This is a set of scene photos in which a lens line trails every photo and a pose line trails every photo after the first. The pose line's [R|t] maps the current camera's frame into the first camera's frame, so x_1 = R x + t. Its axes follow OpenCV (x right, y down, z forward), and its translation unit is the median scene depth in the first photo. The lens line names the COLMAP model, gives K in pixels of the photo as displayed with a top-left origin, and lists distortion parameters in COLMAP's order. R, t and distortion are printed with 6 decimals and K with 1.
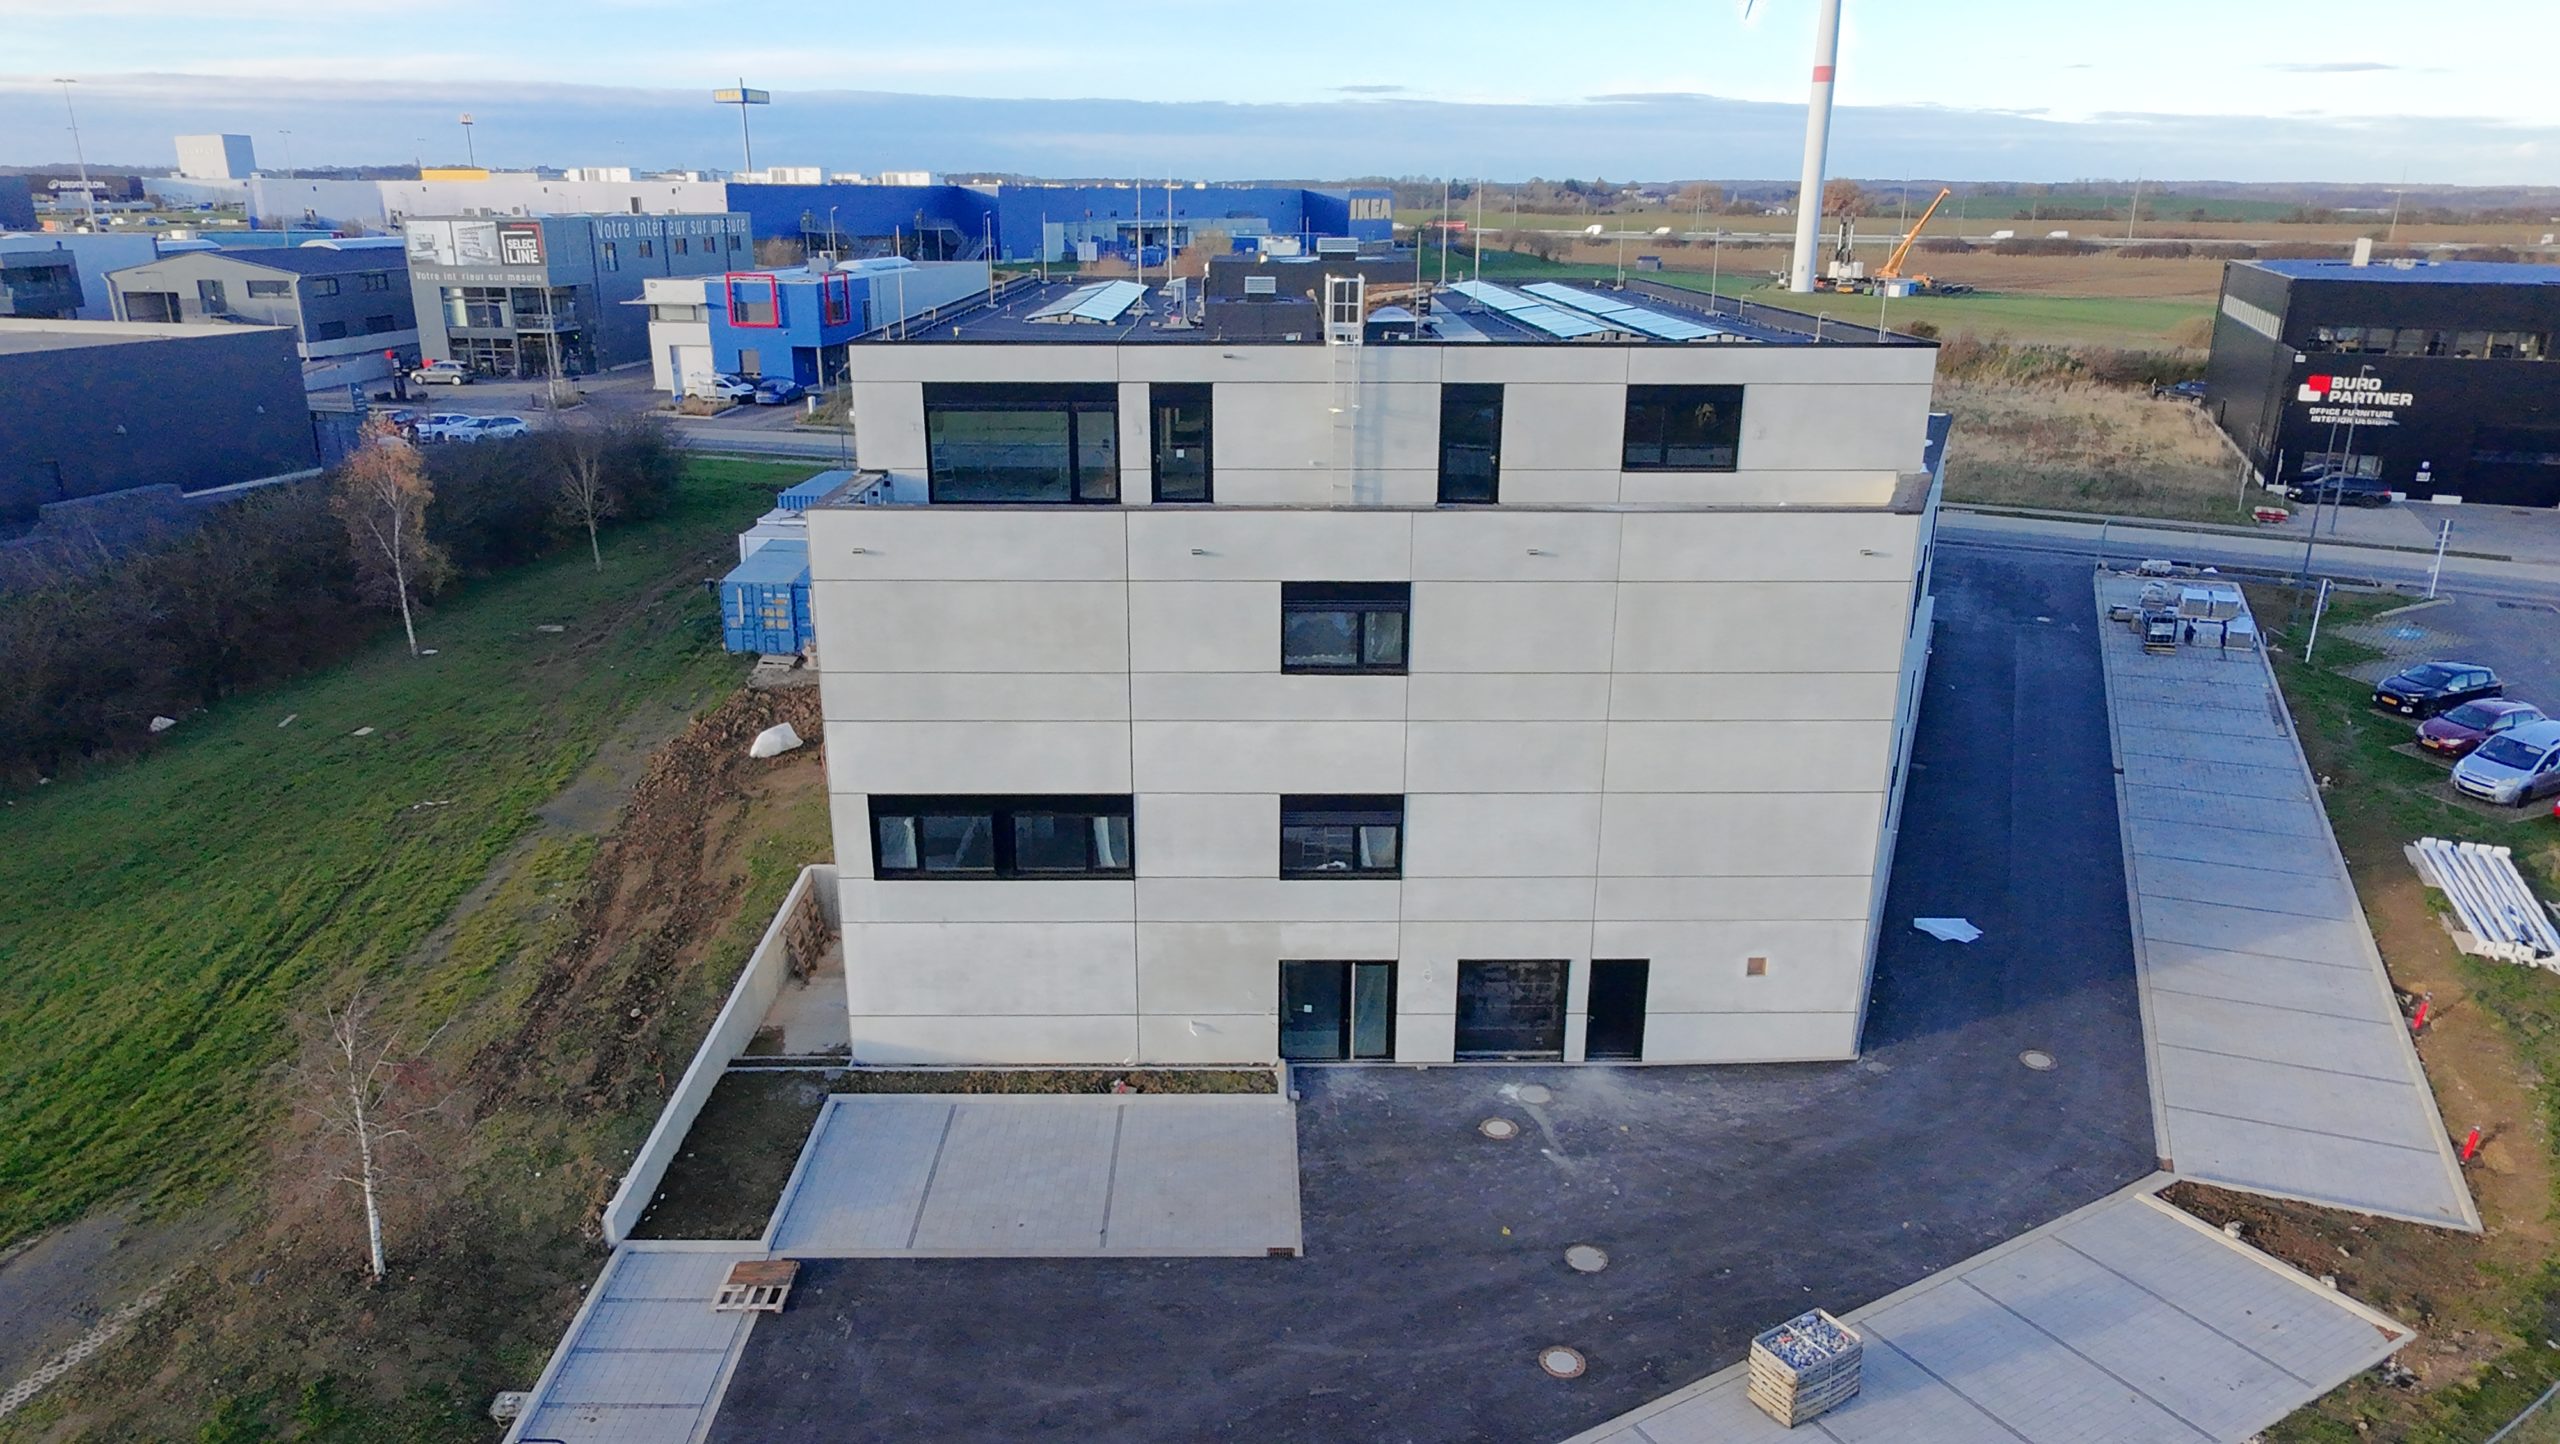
lens RADIAL K [[1629.4, 0, 1277.6], [0, 1629.4, 722.9], [0, 0, 1]] dist [0.005040, -0.006573]
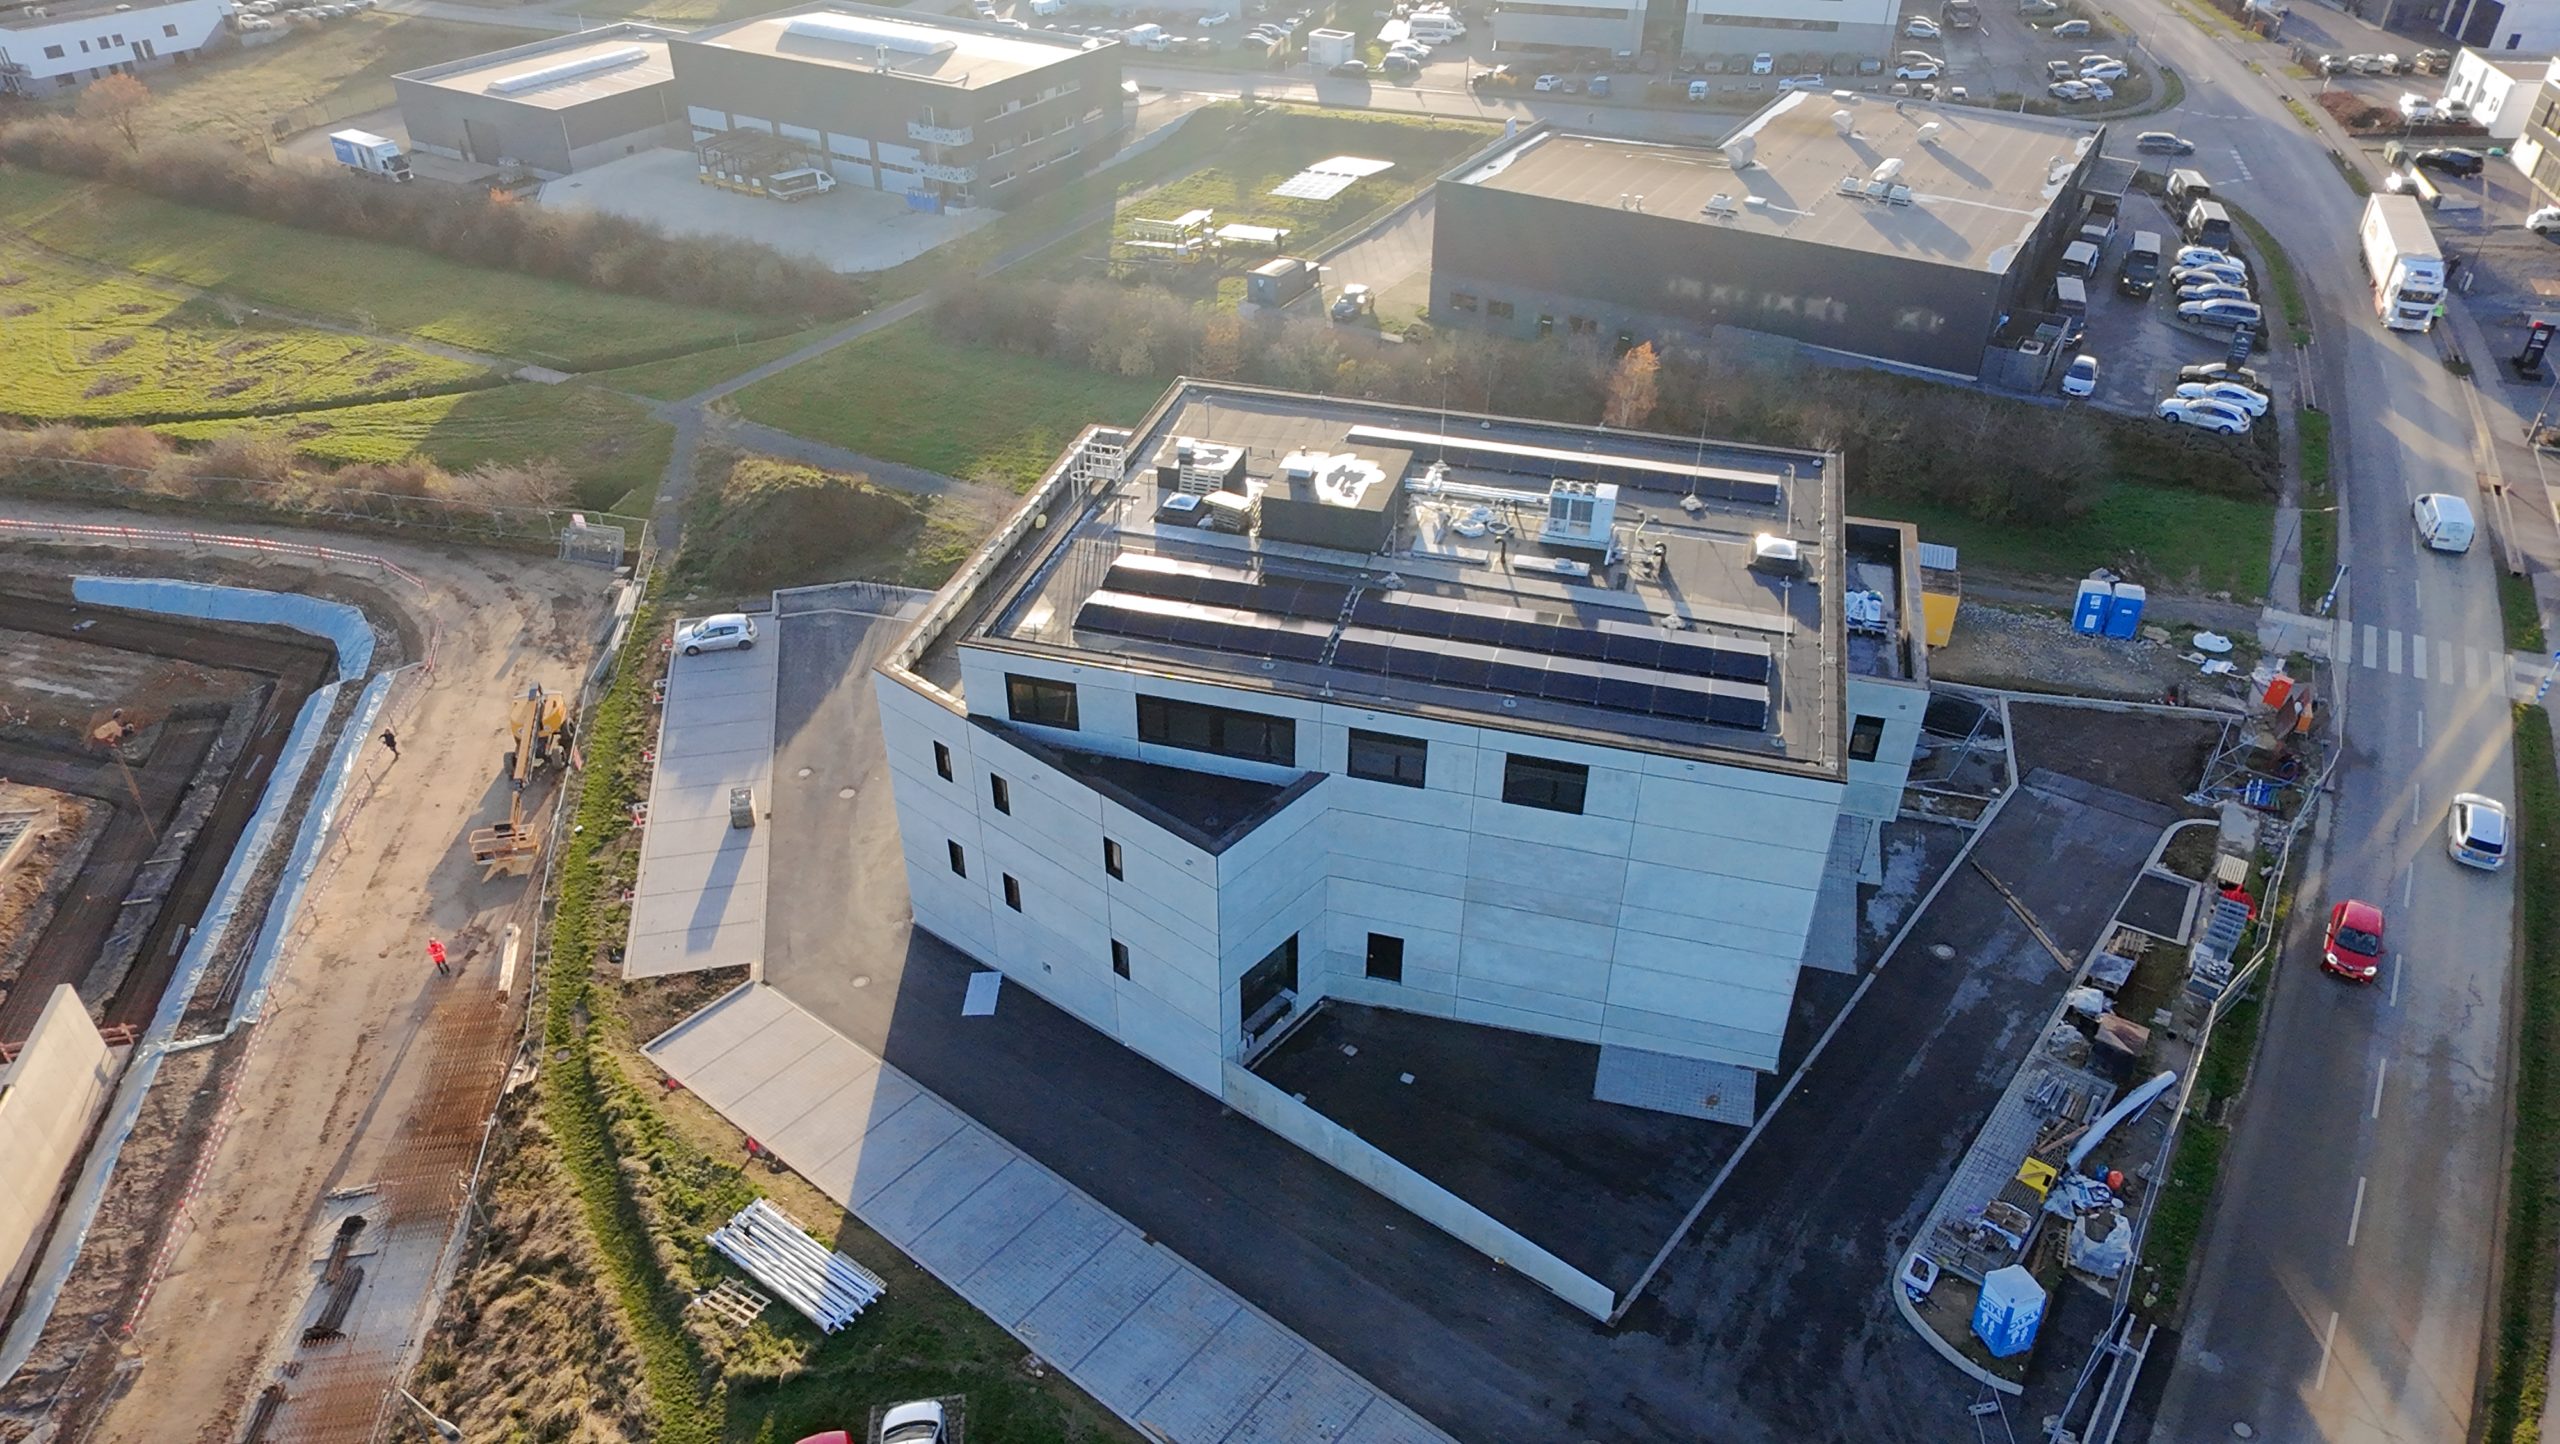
lens RADIAL K [[1629.4, 0, 1277.6], [0, 1629.4, 722.9], [0, 0, 1]] dist [0.005040, -0.006573]
pose [[-0.284582, 0.539060, -0.792734, 1.563188], [-0.298645, 0.735925, 0.607639, -1.190309], [0.910947, 0.409669, -0.048443, 1.363963]]
